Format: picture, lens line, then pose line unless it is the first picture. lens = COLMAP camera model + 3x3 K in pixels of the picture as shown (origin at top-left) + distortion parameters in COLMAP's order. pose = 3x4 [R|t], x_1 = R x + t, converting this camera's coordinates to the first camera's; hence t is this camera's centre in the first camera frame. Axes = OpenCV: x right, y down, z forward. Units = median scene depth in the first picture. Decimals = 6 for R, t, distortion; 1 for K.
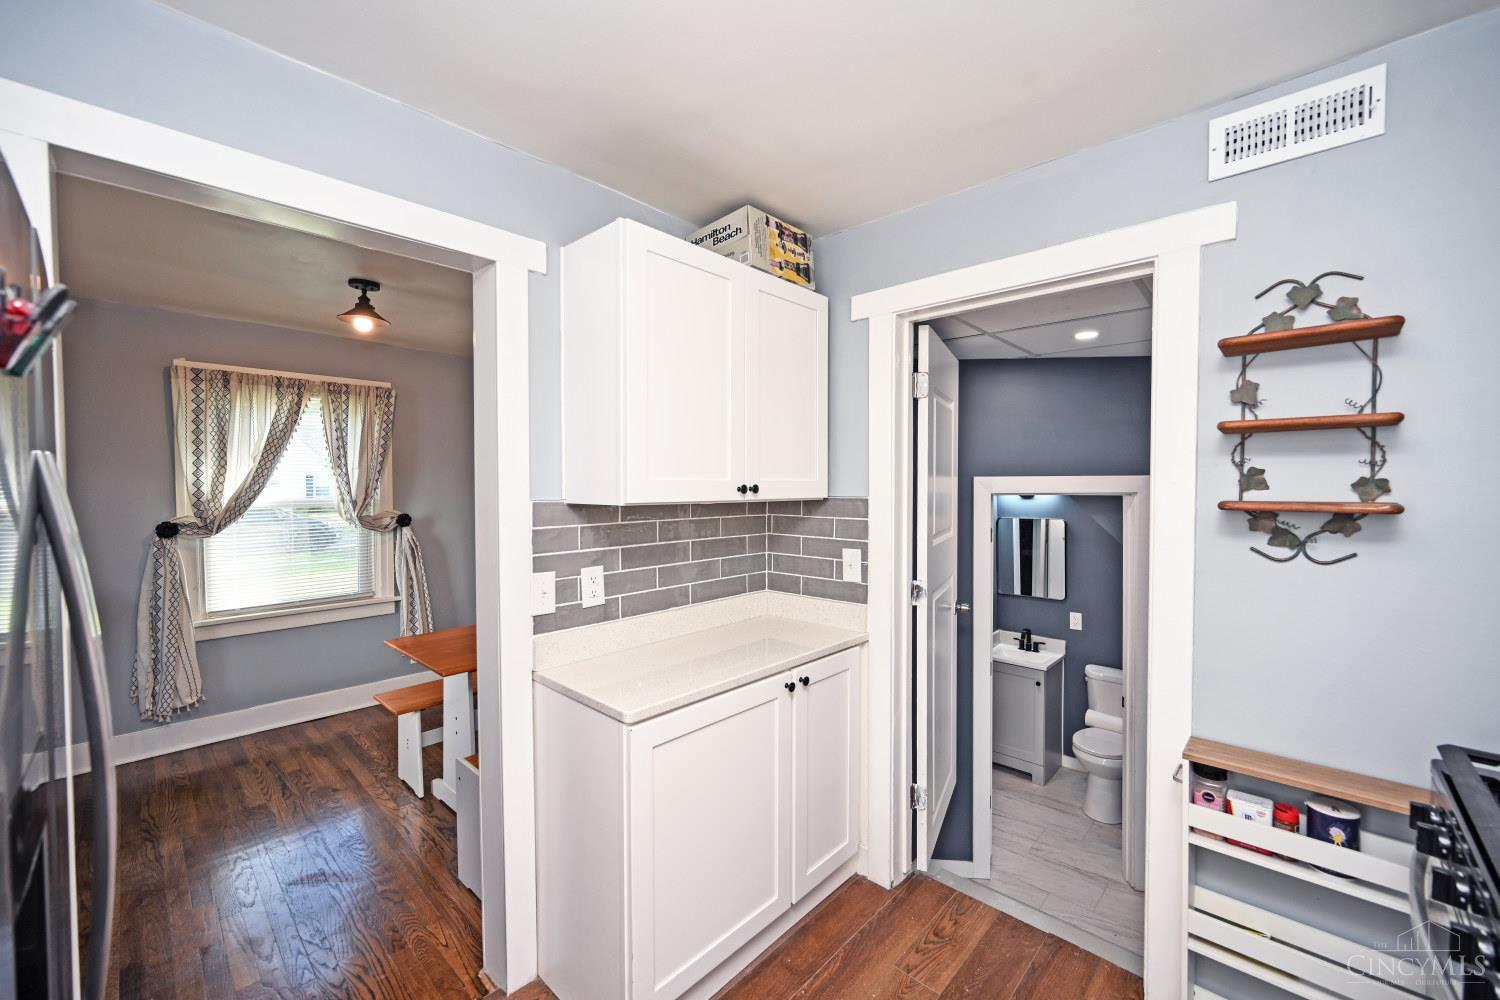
lens RADIAL K [[600.8, 0, 739.6], [0, 600.8, 494.8], [0, 0, 1]] dist [-0.002640, 0.000022]
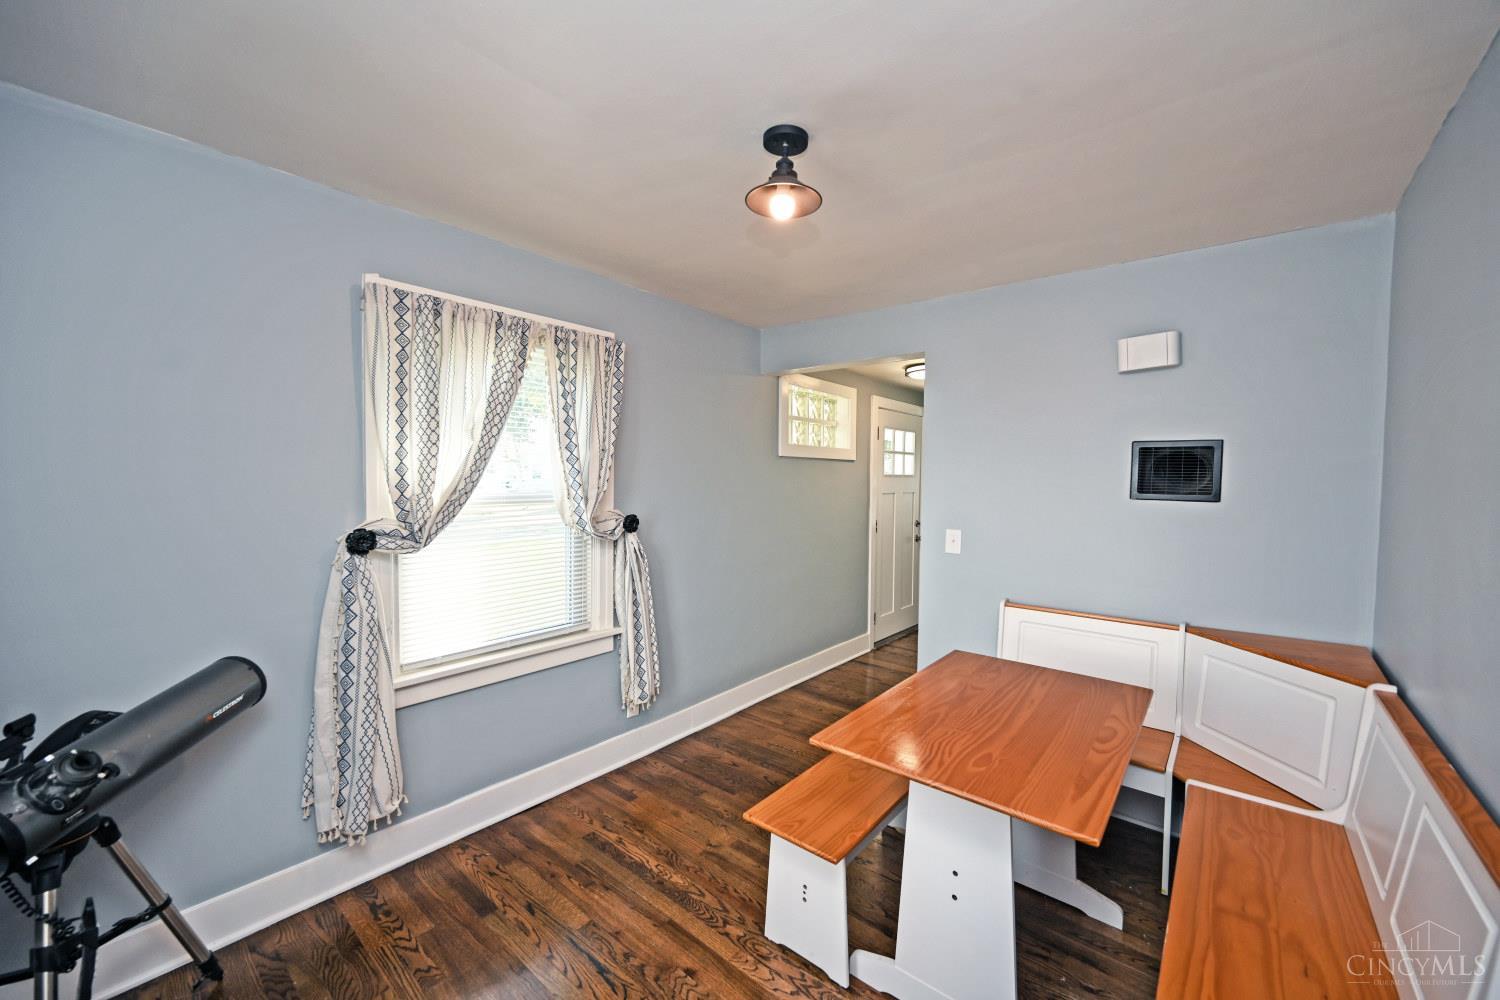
lens RADIAL K [[600.8, 0, 762.9], [0, 600.8, 491.3], [0, 0, 1]] dist [-0.002640, 0.000022]
pose [[0.997977, 0.015460, 0.061676, -0.554981], [-0.016004, 0.999837, 0.008336, -0.006639], [-0.061537, -0.009306, 0.998061, 0.331756]]
